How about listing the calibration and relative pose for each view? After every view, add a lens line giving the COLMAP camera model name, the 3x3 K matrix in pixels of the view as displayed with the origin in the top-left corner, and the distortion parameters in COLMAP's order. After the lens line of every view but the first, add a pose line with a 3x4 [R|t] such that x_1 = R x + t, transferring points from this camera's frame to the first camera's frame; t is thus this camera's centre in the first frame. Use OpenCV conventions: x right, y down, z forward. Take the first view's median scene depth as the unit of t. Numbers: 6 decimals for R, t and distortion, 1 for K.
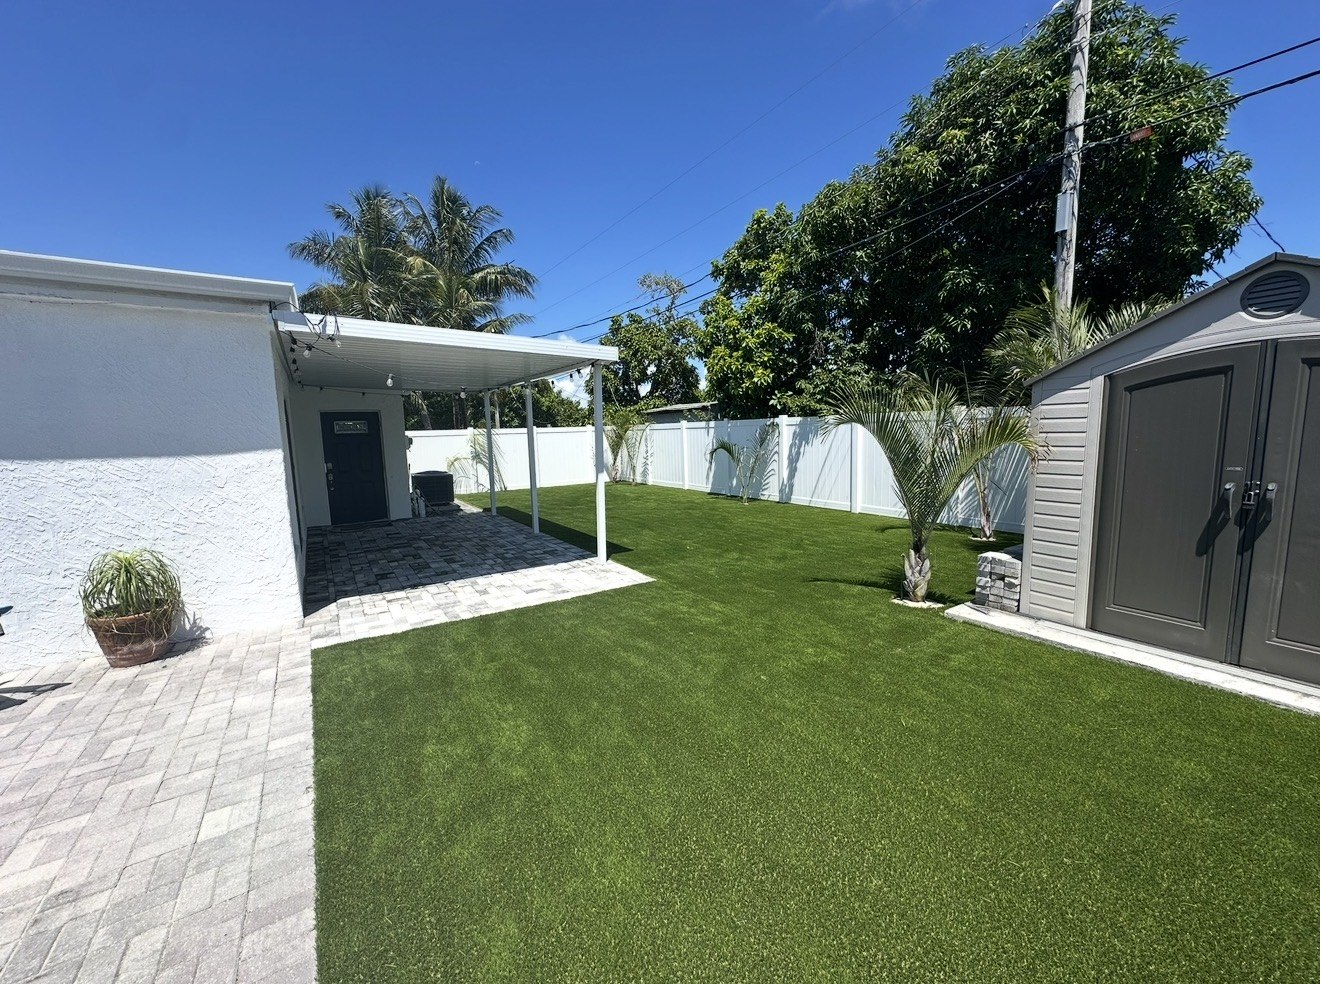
lens RADIAL K [[529.9, 0, 673.7], [0, 529.9, 484.0], [0, 0, 1]] dist [0.000848, 0.000053]
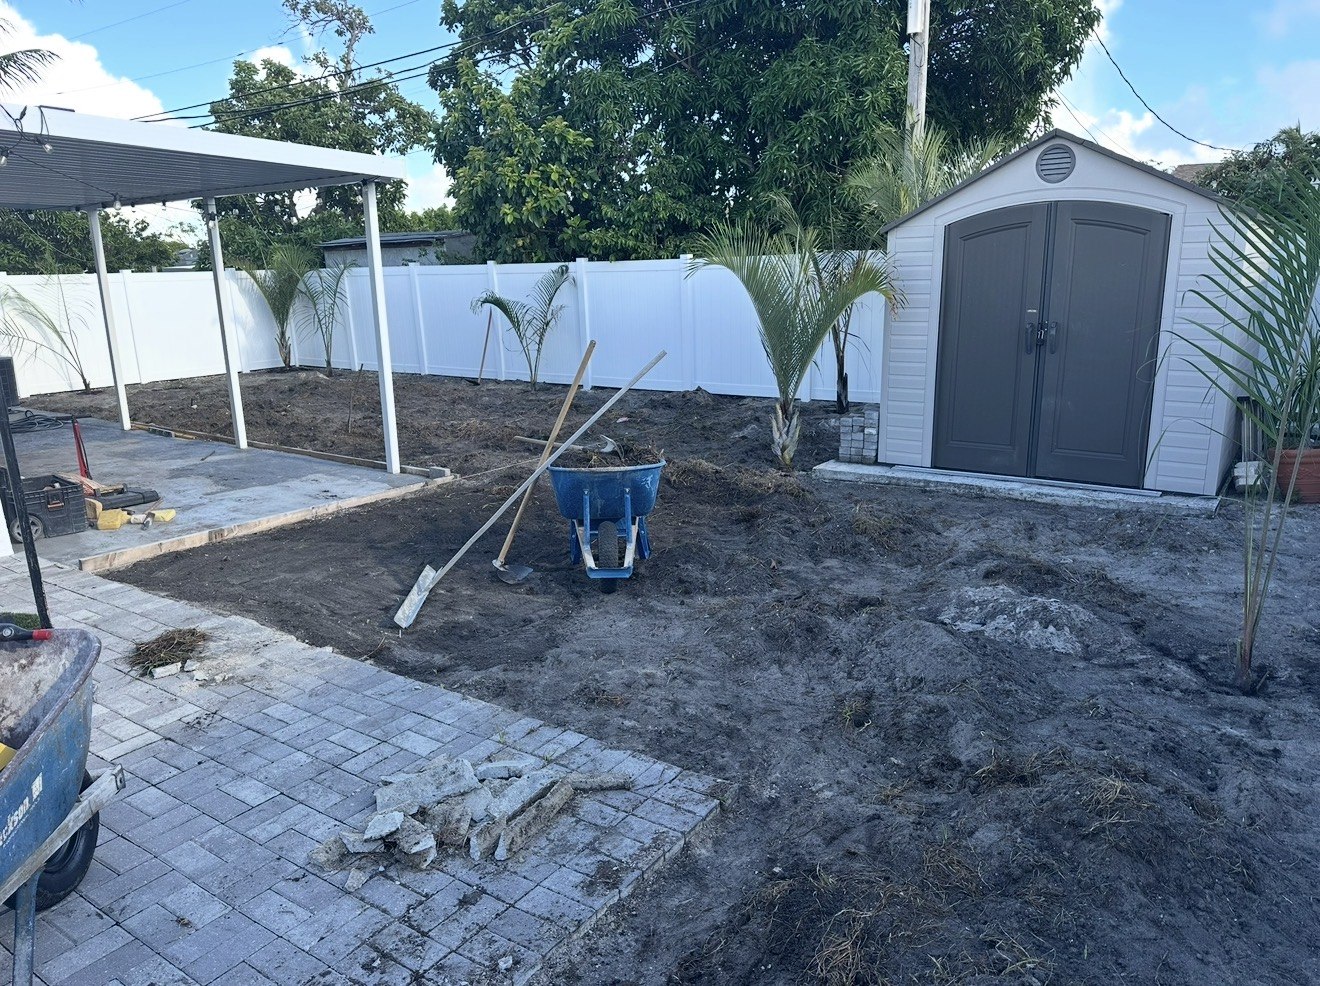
lens RADIAL K [[888.2, 0, 710.2], [0, 888.2, 494.0], [0, 0, 1]] dist [0.060460, -0.060873]
pose [[0.918251, -0.090352, 0.385554, -0.138661], [0.038447, 0.989364, 0.140286, 0.022400], [-0.394128, -0.113994, 0.911959, -0.197750]]
